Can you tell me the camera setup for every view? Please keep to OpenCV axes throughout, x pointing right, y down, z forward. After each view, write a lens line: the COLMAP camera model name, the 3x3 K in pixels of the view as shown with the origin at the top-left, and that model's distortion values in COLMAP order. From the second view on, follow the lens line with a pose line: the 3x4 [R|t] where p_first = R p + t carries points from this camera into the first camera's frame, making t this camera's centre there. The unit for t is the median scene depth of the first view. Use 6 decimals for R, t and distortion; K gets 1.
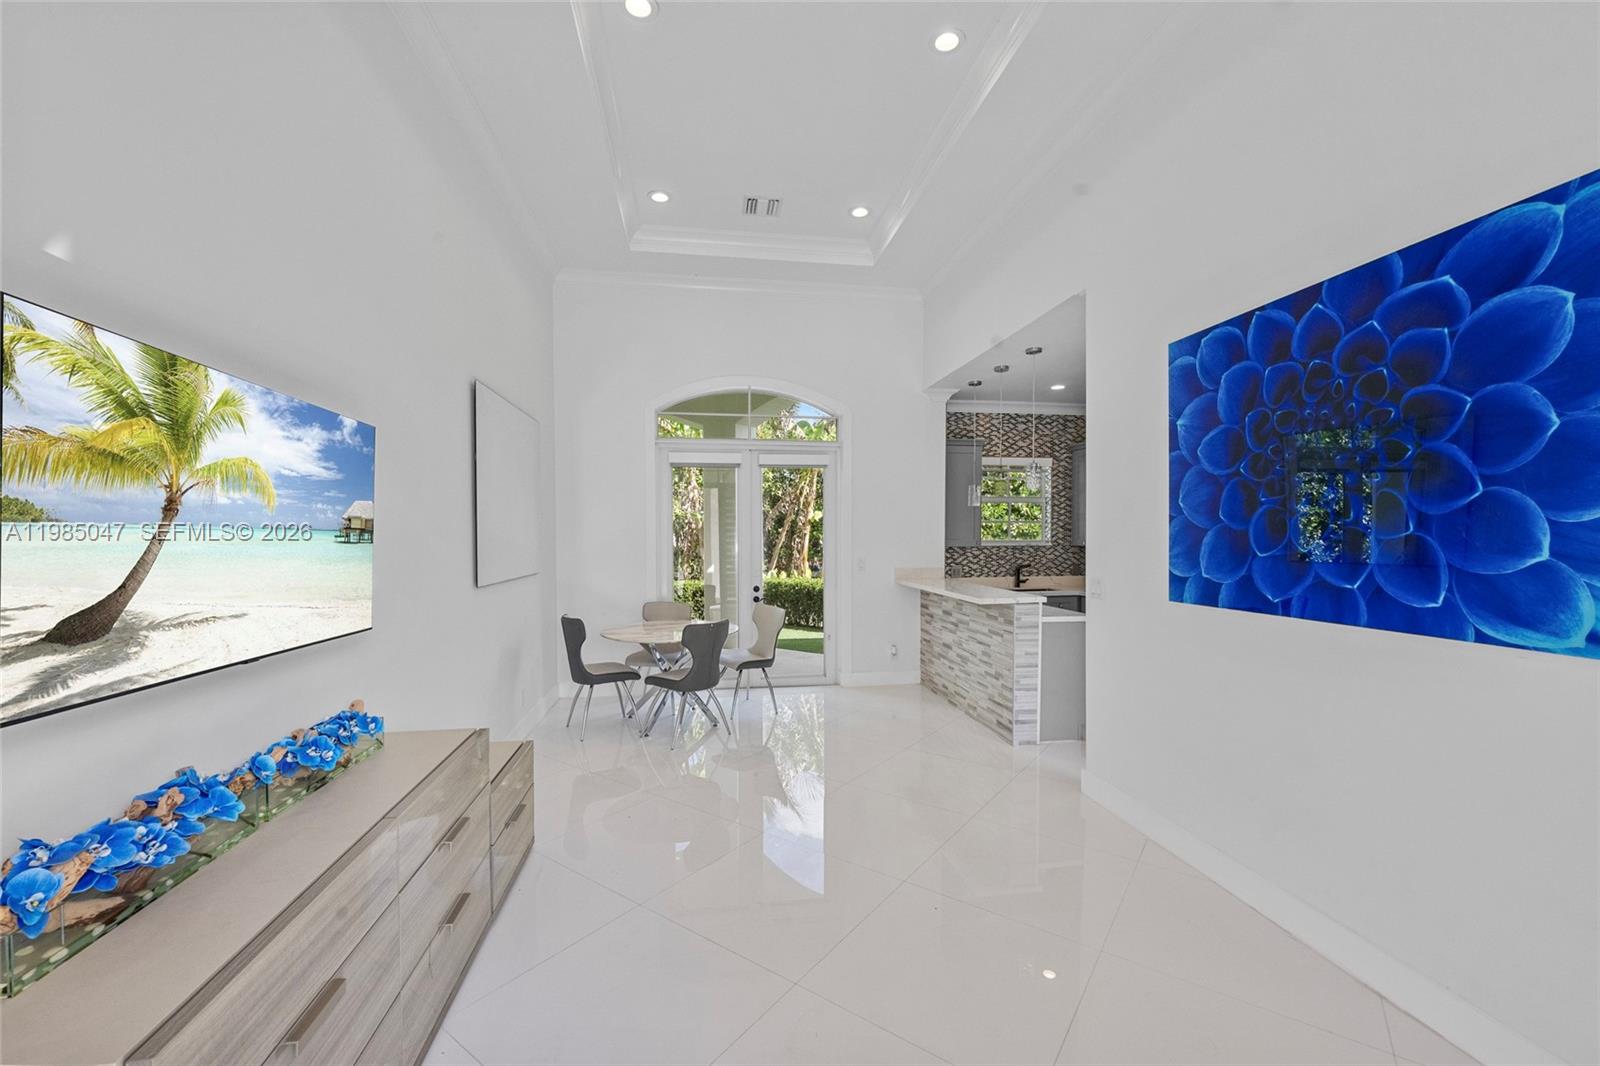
lens RADIAL K [[631.6, 0, 799.2], [0, 631.6, 528.1], [0, 0, 1]] dist [-0.000463, 0.000095]
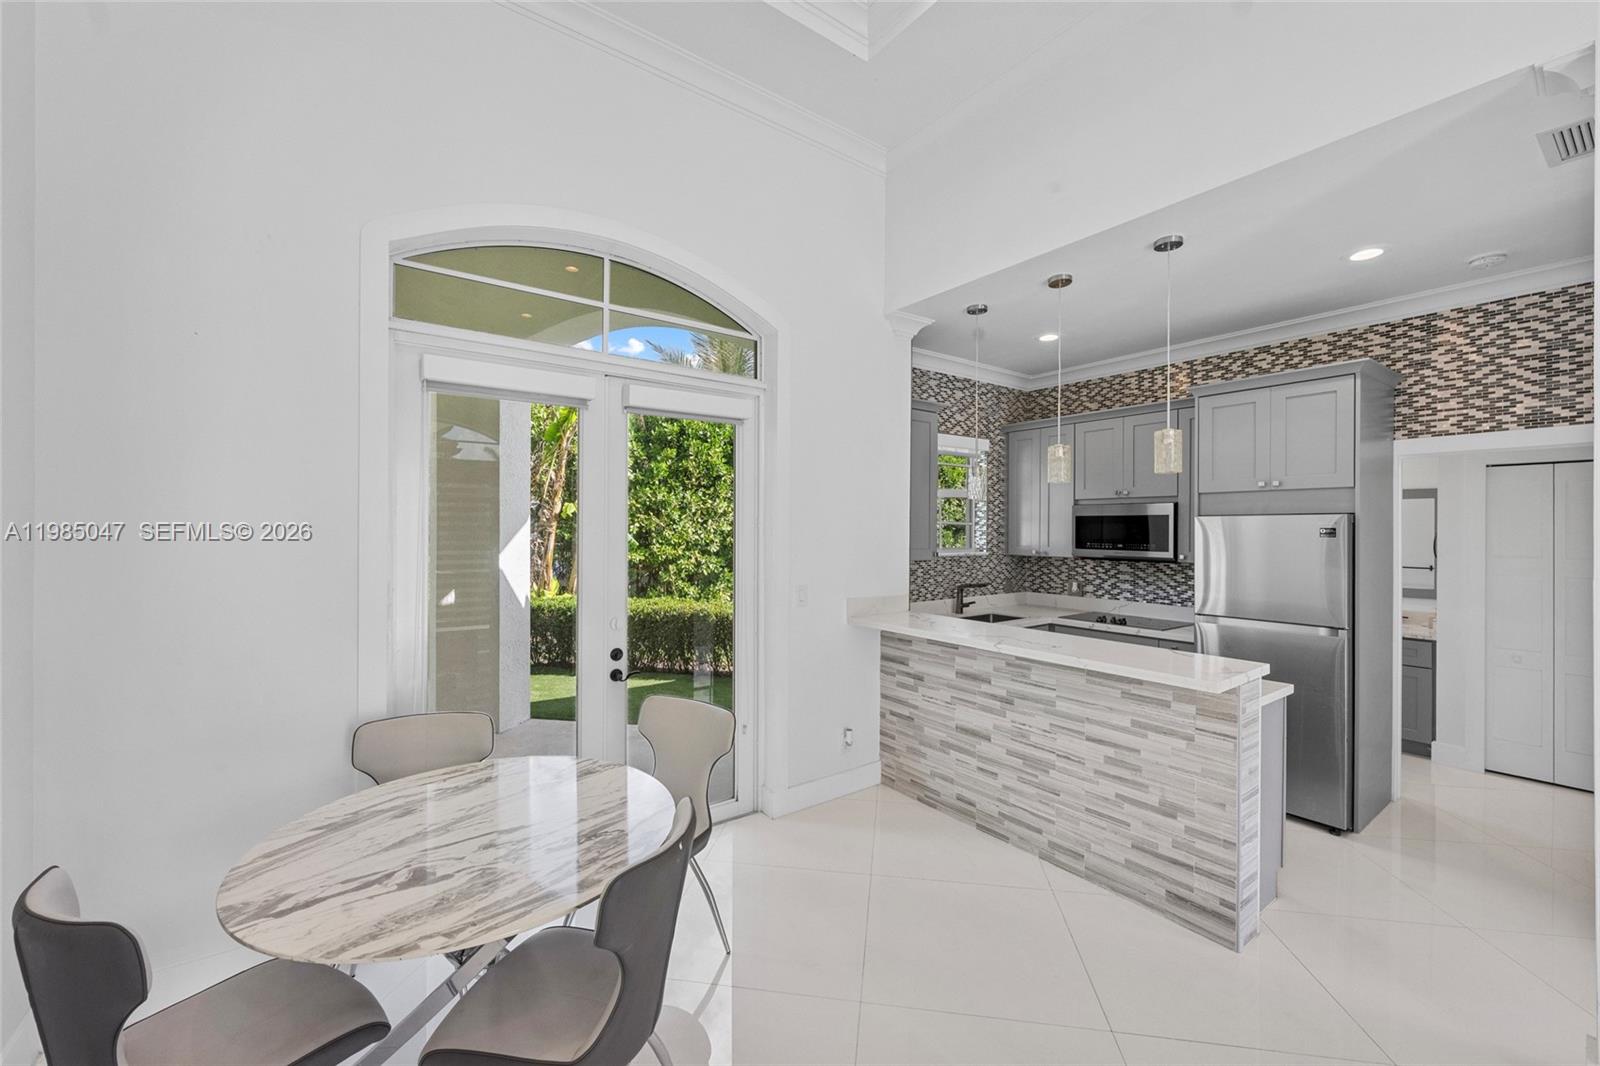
lens RADIAL K [[630.1, 0, 799.1], [0, 630.1, 519.0], [0, 0, 1]] dist [-0.001577, -0.000007]
pose [[0.892851, 0.012580, 0.450177, -0.146837], [-0.009296, 0.999912, -0.009504, -0.006301], [-0.450257, 0.004301, 0.892889, 0.436231]]
